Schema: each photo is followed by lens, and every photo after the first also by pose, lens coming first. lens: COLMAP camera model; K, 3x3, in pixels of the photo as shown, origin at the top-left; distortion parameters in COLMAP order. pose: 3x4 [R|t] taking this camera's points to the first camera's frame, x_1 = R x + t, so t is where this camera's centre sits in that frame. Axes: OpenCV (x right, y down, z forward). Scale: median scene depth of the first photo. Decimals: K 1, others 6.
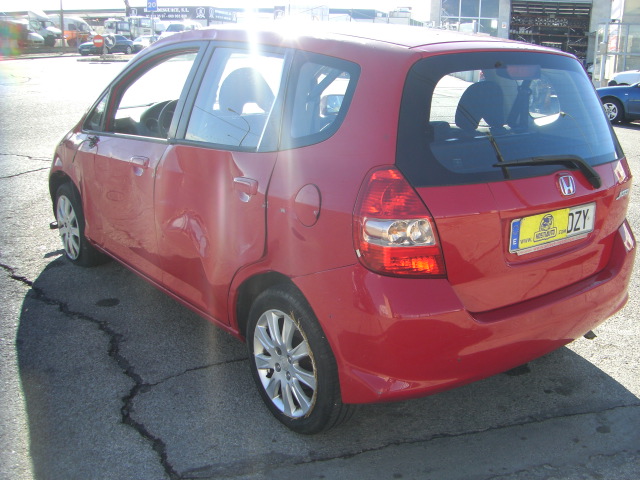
lens RADIAL K [[708.0, 0, 380.5], [0, 708.0, 261.2], [0, 0, 1]] dist [-0.165038, 0.043836]
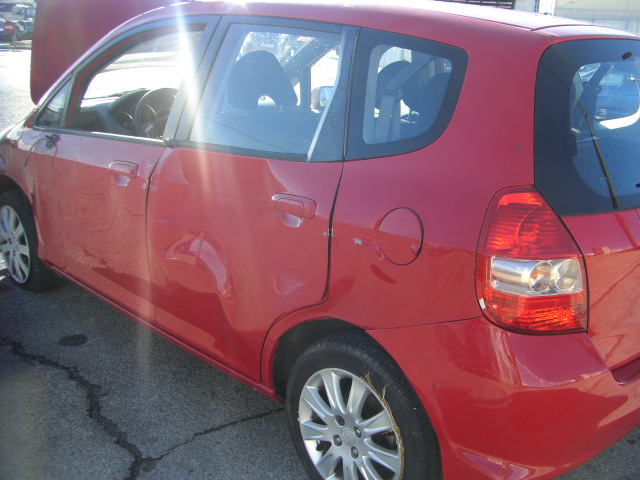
lens RADIAL K [[708.0, 0, 380.5], [0, 708.0, 261.2], [0, 0, 1]] dist [-0.165038, 0.043836]
pose [[0.992817, -0.011977, 0.119041, -0.176336], [0.010652, 0.999874, 0.011756, -0.051473], [-0.119167, -0.010403, 0.992820, 0.216870]]
